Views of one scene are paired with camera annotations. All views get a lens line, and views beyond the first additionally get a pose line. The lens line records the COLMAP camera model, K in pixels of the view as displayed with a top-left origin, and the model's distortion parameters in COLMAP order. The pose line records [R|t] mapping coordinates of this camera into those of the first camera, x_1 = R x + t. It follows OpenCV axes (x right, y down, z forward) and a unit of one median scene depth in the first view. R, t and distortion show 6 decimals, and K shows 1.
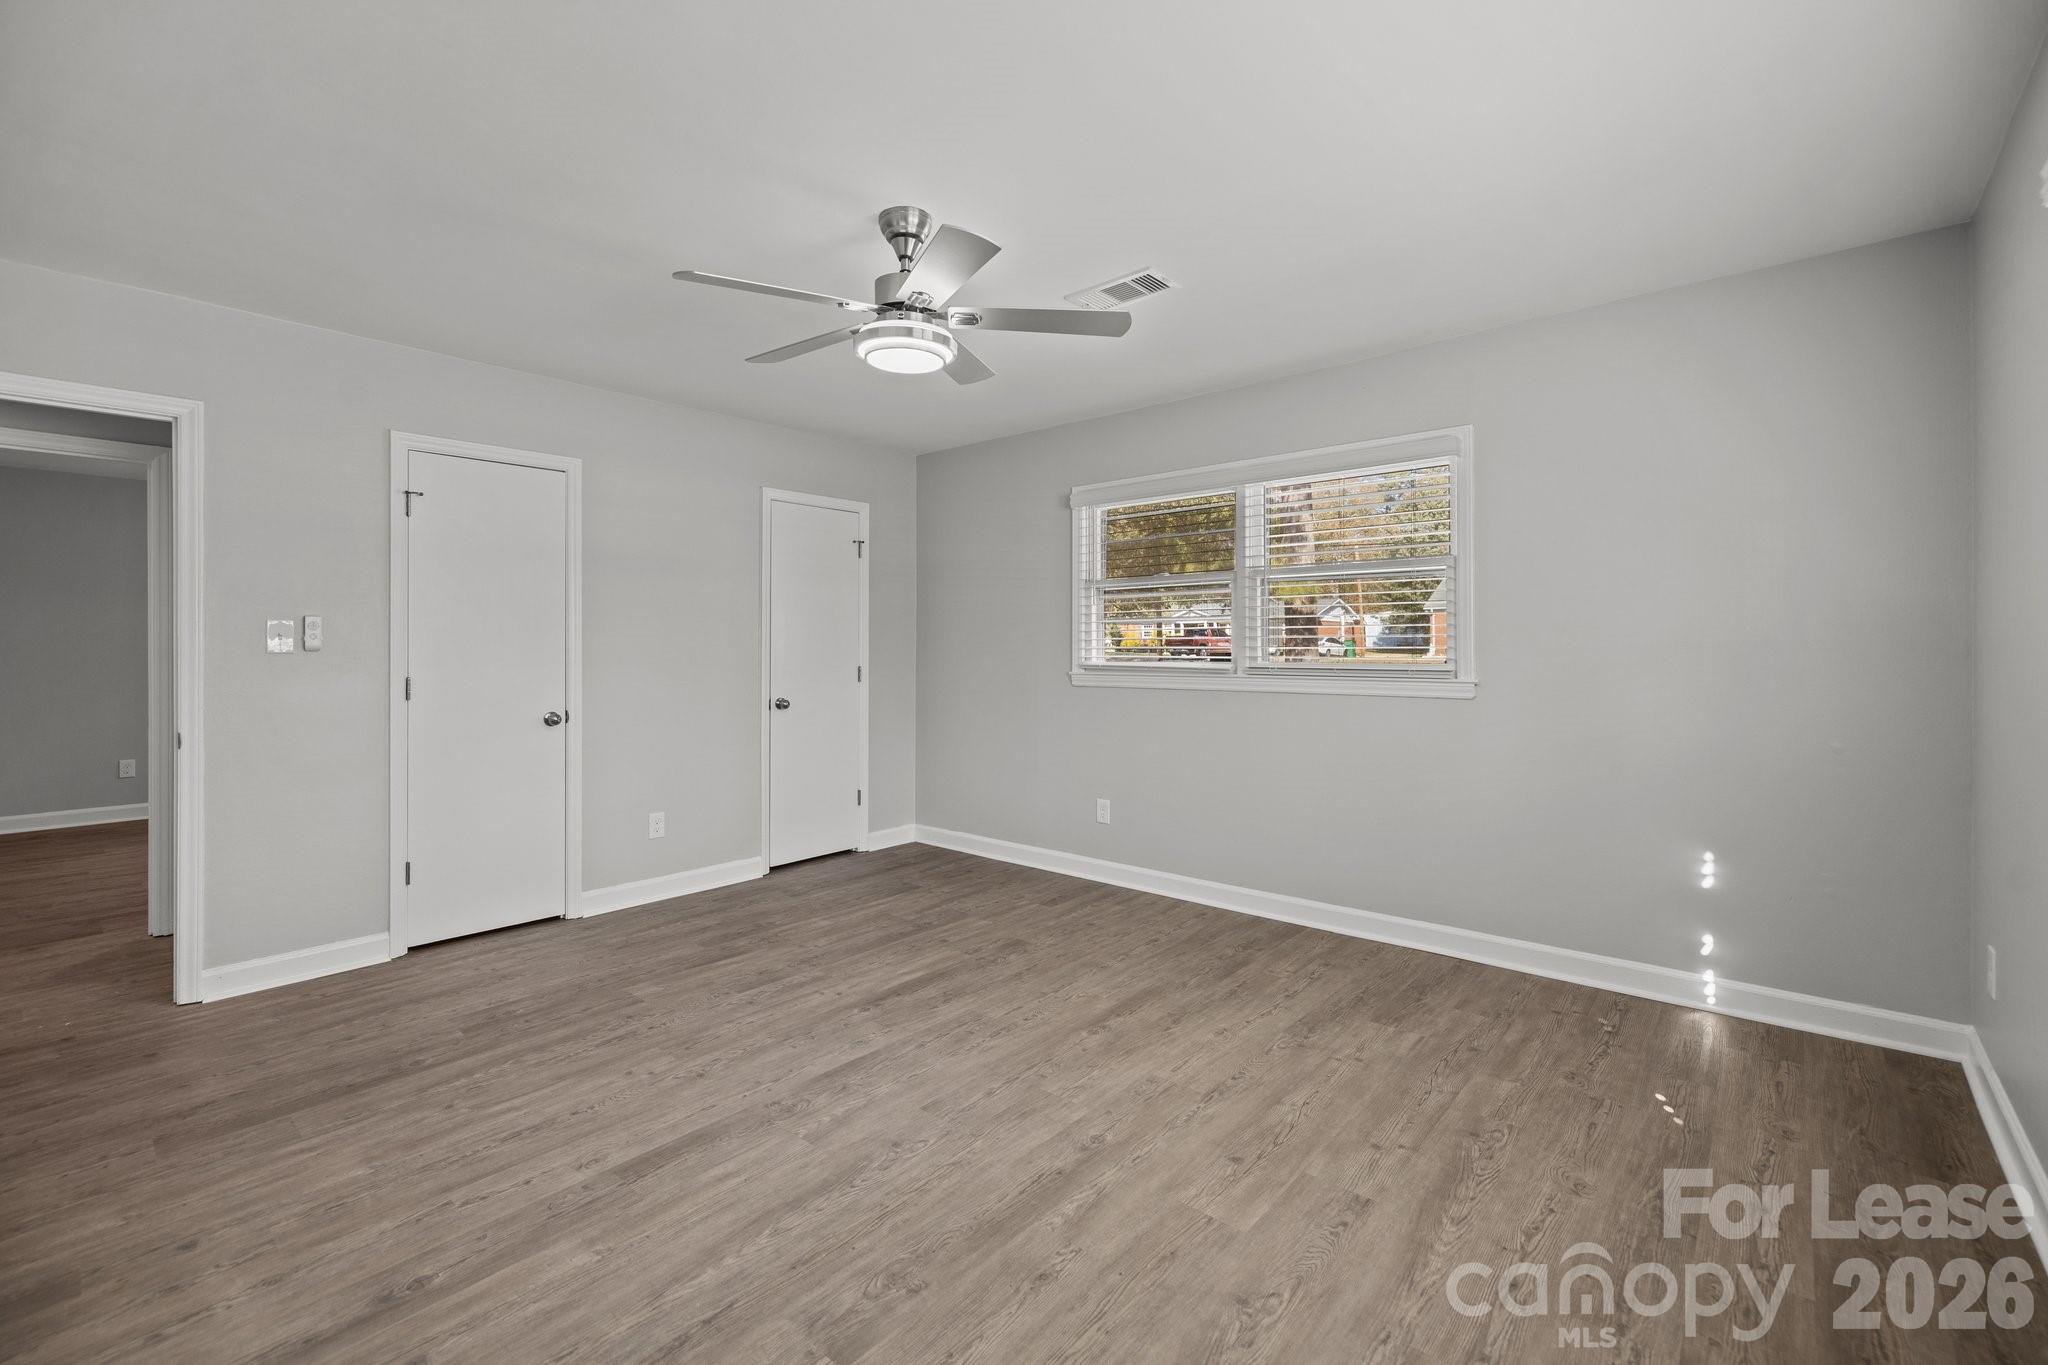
lens RADIAL K [[865.8, 0, 1020.6], [0, 865.8, 656.8], [0, 0, 1]] dist [0.002371, -0.006762]
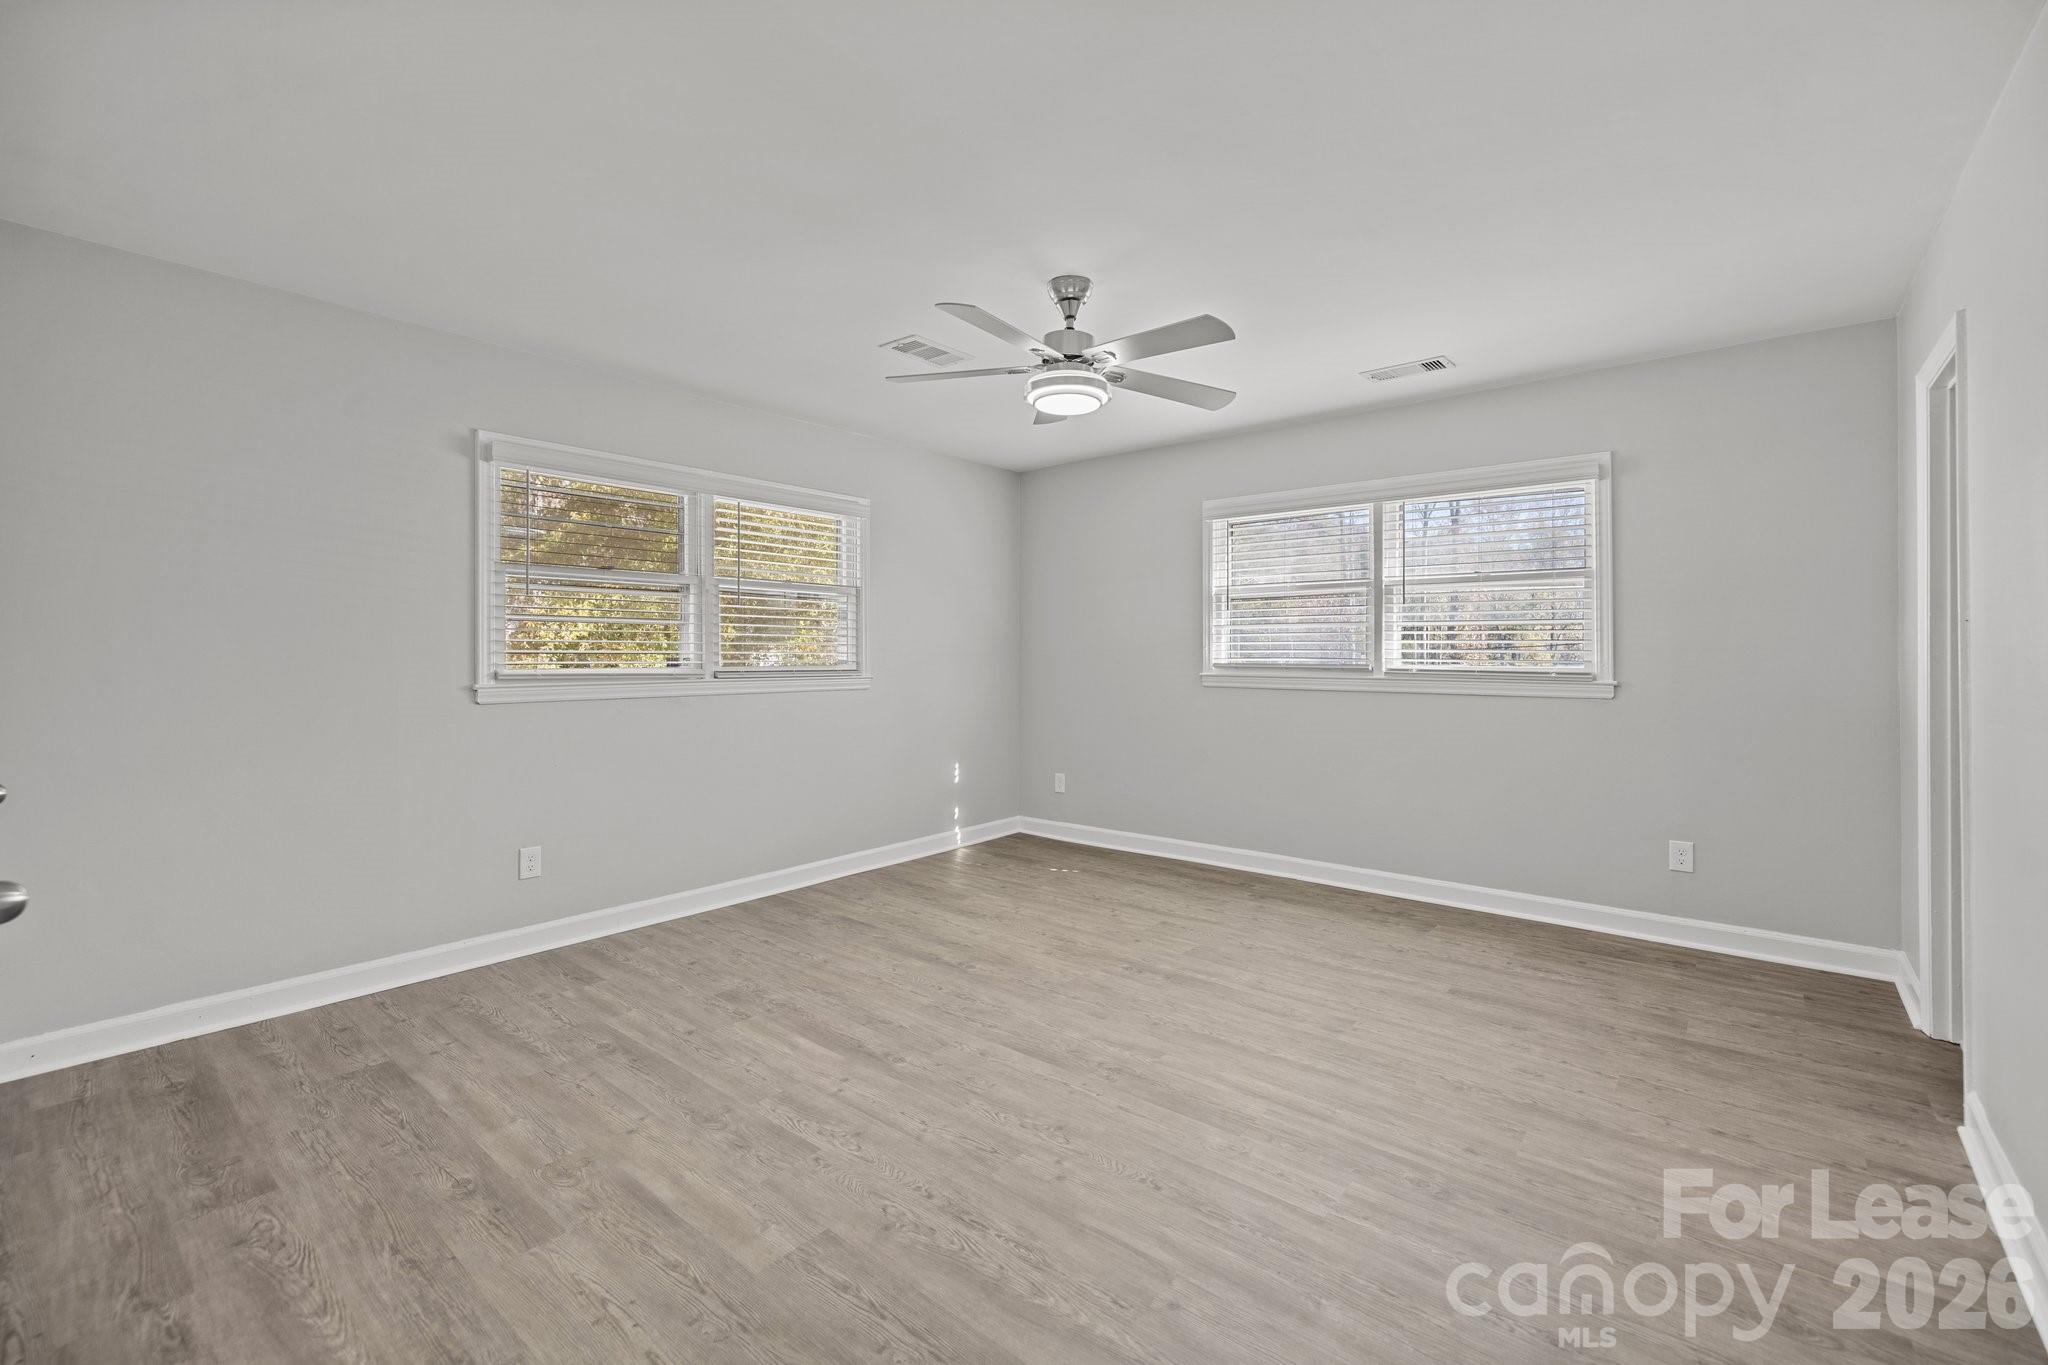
lens RADIAL K [[865.8, 0, 1020.6], [0, 865.8, 656.8], [0, 0, 1]] dist [0.002371, -0.006762]
pose [[-0.024468, -0.000319, 0.999701, -1.049744], [0.005876, 0.999983, 0.000463, -0.004562], [-0.999683, 0.005886, -0.024466, 0.879224]]
